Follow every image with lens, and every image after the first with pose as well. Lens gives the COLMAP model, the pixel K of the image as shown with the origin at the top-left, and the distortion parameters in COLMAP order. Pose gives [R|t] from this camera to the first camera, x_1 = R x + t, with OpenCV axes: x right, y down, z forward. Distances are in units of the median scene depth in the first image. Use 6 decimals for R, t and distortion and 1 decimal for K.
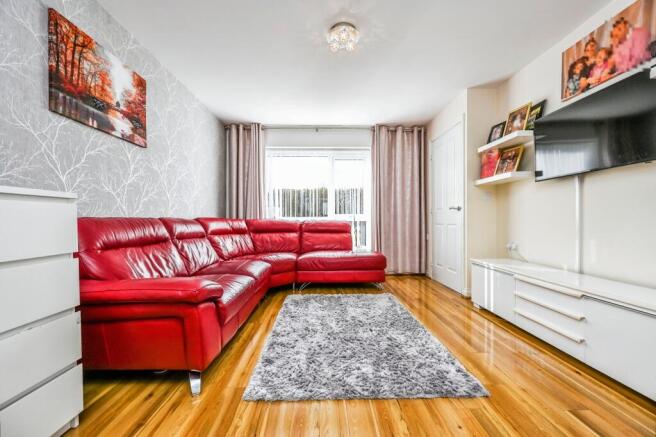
lens RADIAL K [[262.2, 0, 326.0], [0, 262.2, 222.7], [0, 0, 1]] dist [-0.011302, -0.000400]
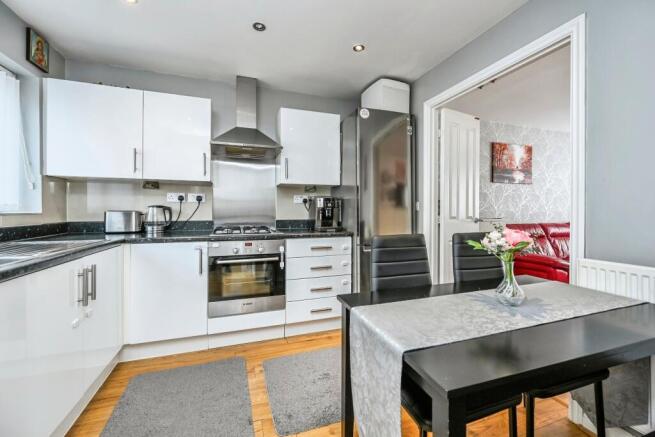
lens RADIAL K [[261.8, 0, 321.8], [0, 261.8, 211.9], [0, 0, 1]] dist [-0.011302, -0.000400]
pose [[0.289173, 0.015200, -0.957156, 0.627113], [-0.010379, 0.999865, 0.012742, -0.107065], [0.957221, 0.006250, 0.289291, -0.931311]]
